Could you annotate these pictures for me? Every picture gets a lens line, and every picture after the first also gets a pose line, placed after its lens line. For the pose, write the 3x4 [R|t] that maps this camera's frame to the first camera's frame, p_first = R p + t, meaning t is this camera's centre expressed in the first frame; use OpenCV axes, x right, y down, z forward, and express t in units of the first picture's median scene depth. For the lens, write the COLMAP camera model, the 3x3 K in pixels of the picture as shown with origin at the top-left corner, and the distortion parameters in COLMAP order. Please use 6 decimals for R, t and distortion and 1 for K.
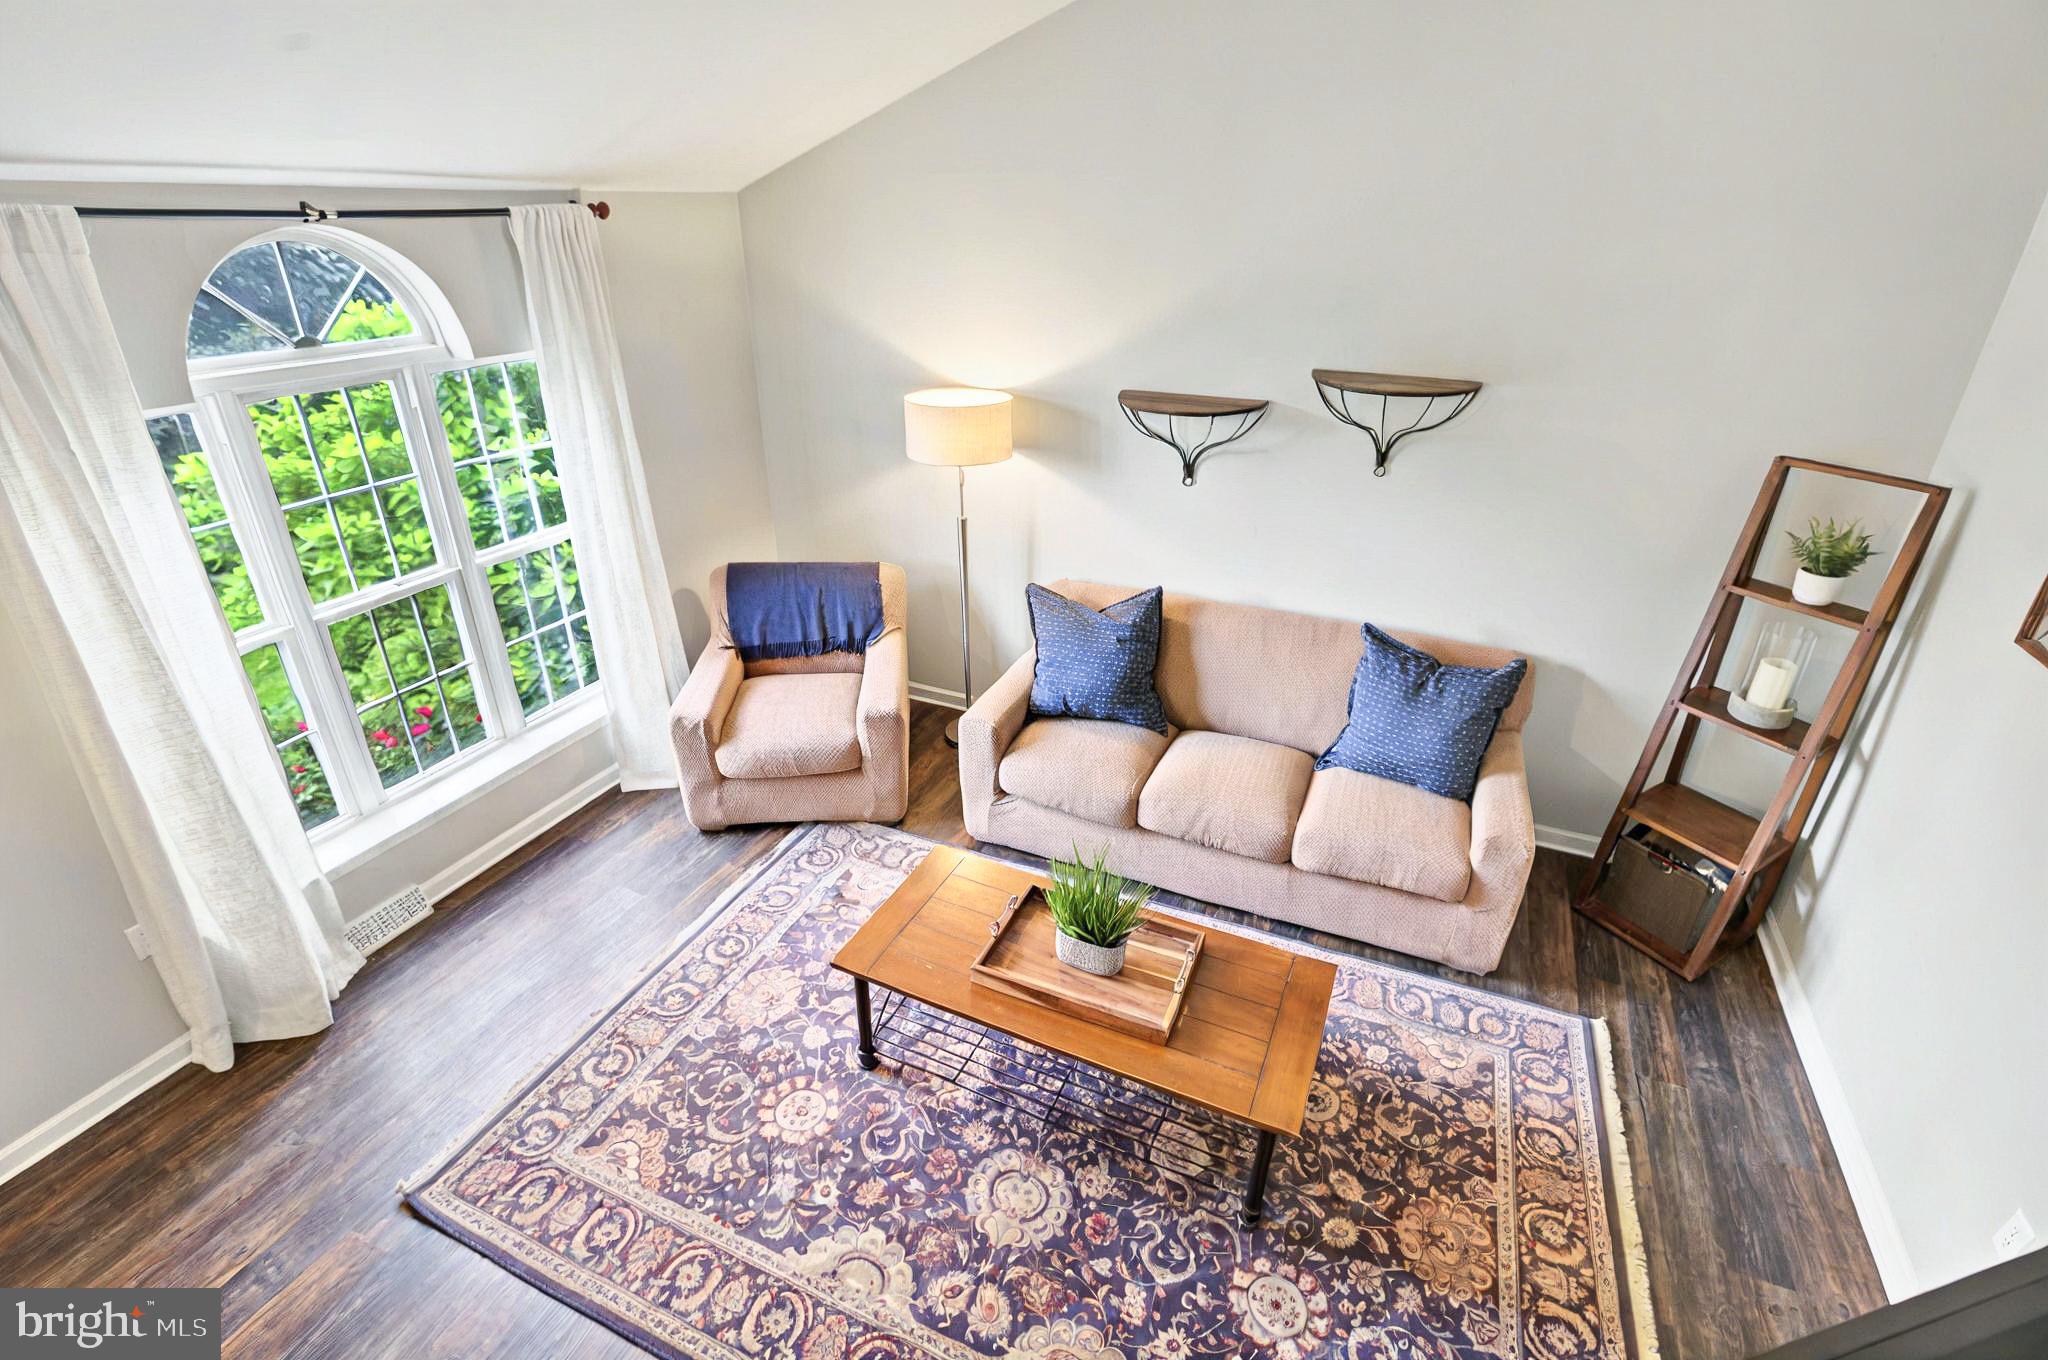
lens RADIAL K [[928.5, 0, 1015.8], [0, 928.5, 650.1], [0, 0, 1]] dist [-0.033383, 0.000300]
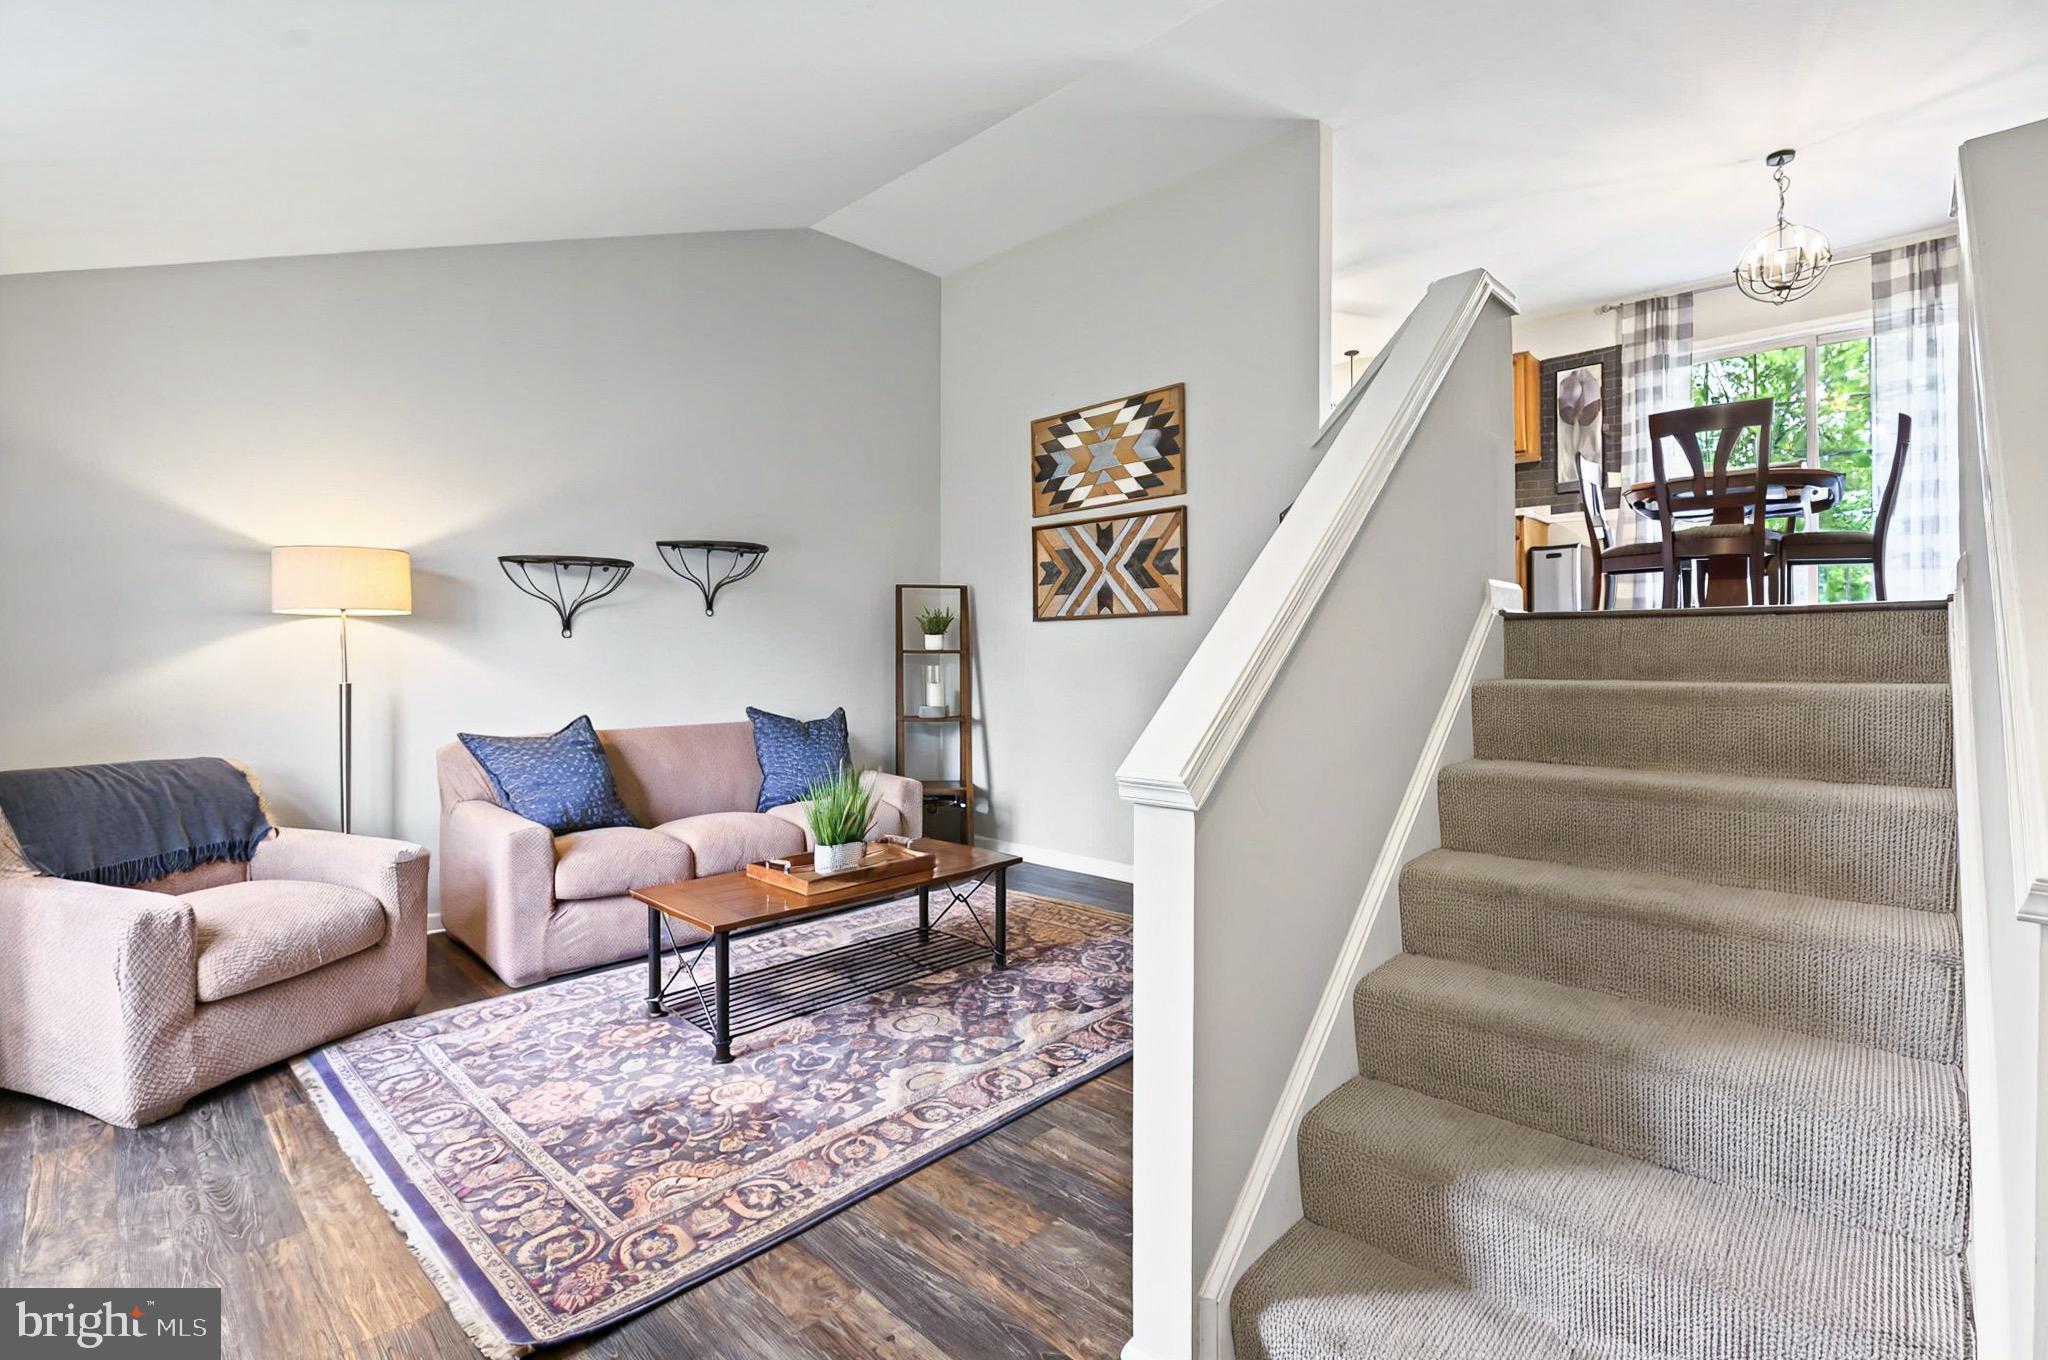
lens RADIAL K [[943.6, 0, 1035.6], [0, 943.6, 654.6], [0, 0, 1]] dist [-0.035141, 0.003823]
pose [[0.316372, 0.000521, 0.948635, -0.970206], [0.409580, 0.901915, -0.137091, 0.318689], [-0.855659, 0.431914, 0.285127, 0.231165]]
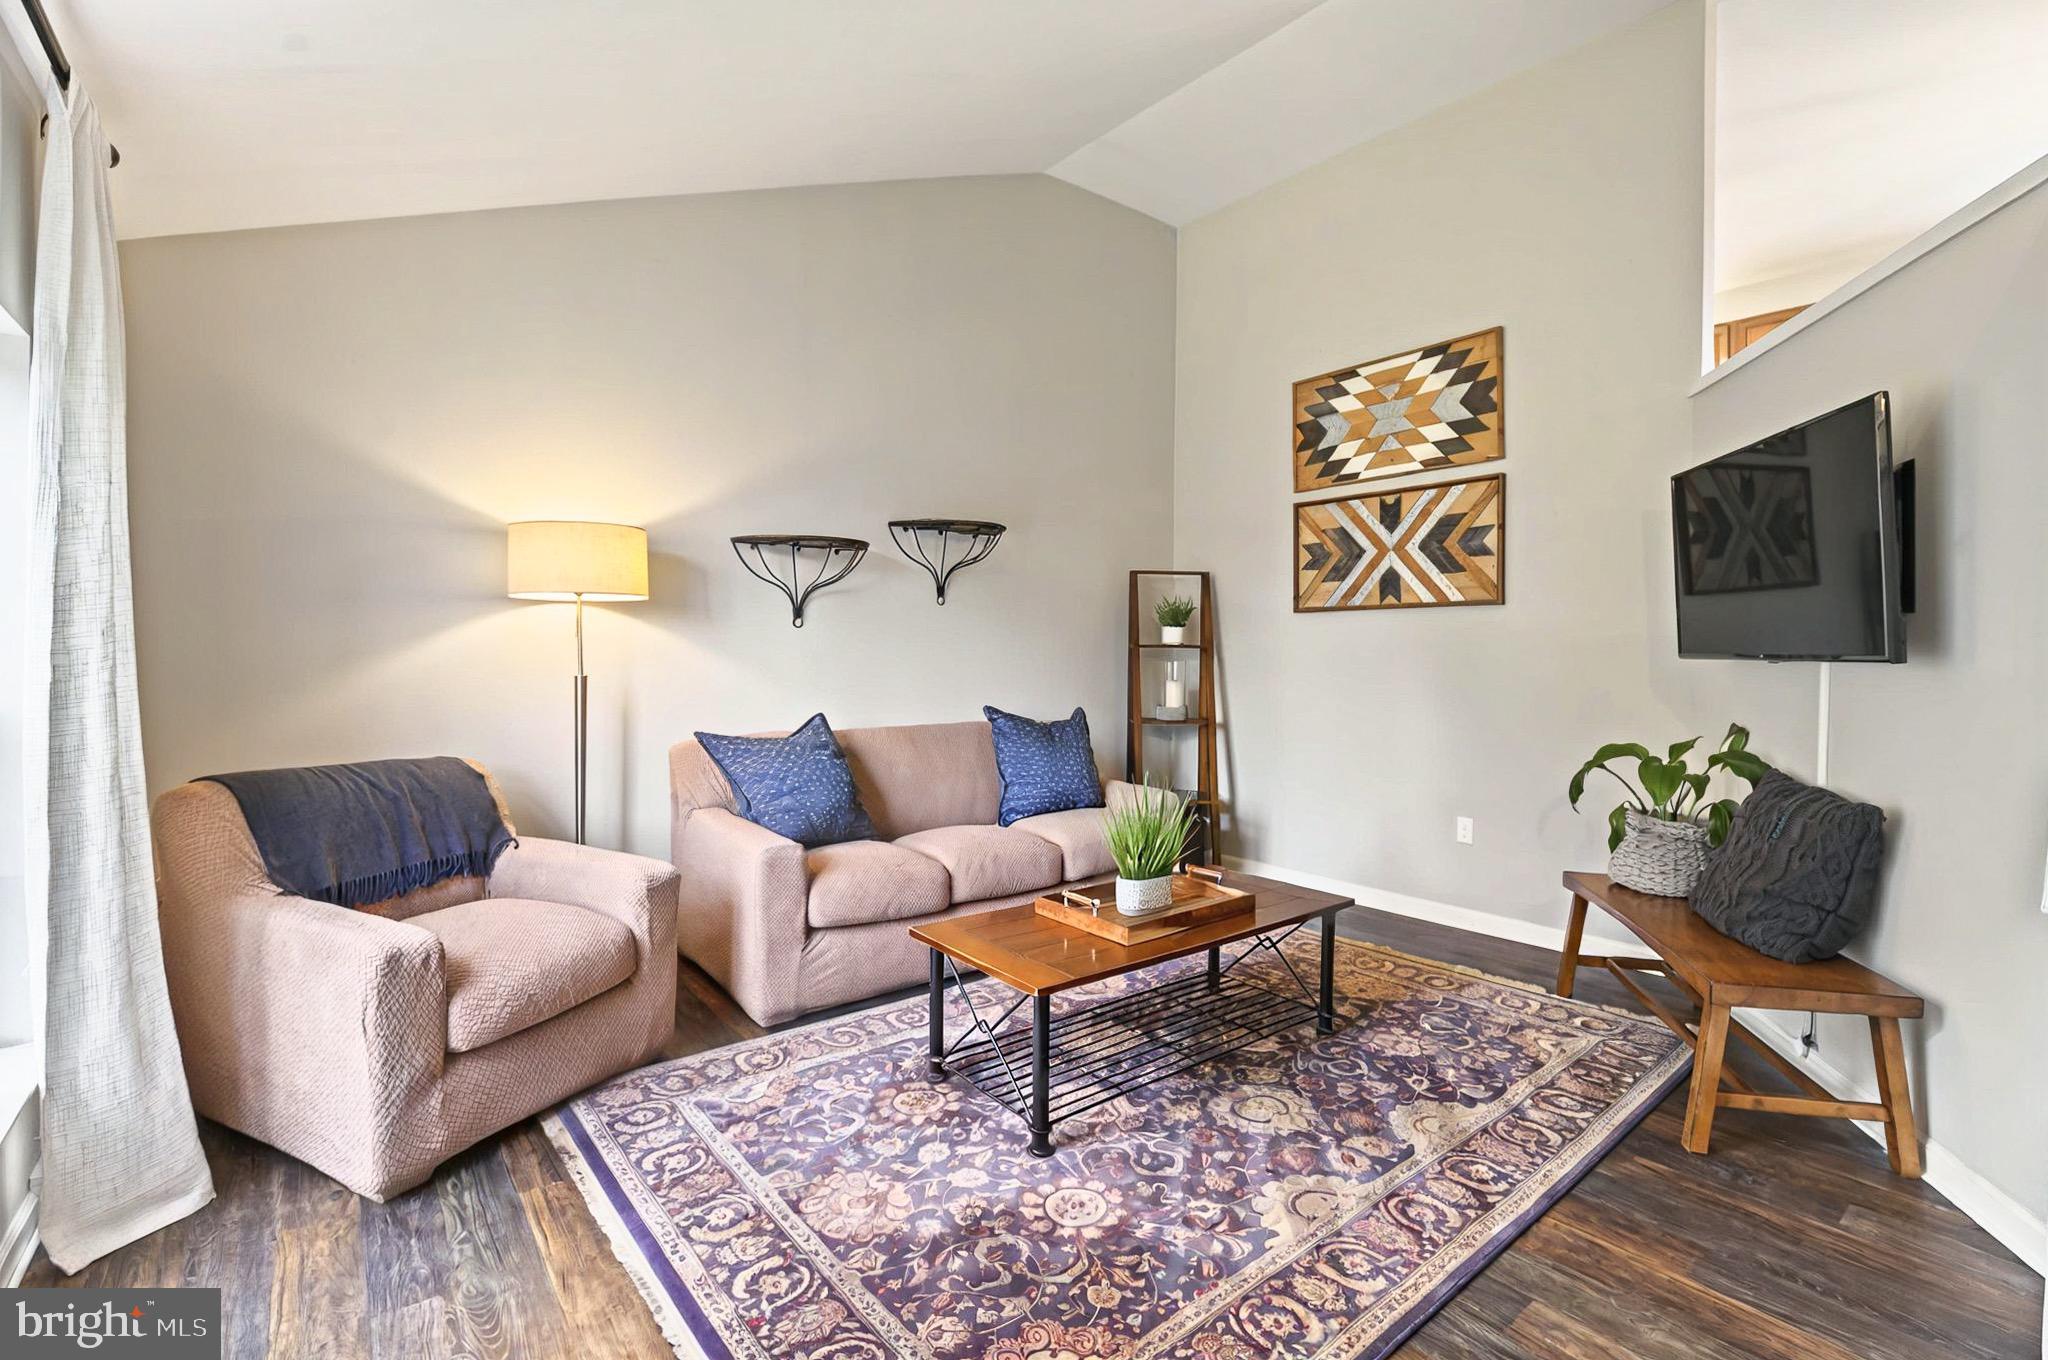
lens RADIAL K [[940.7, 0, 1031.6], [0, 940.7, 654.0], [0, 0, 1]] dist [-0.037109, -0.000152]
pose [[0.449641, 0.000041, 0.893209, -0.848882], [0.378547, 0.905744, -0.190602, 0.202188], [-0.809027, 0.423824, 0.407245, 0.481230]]
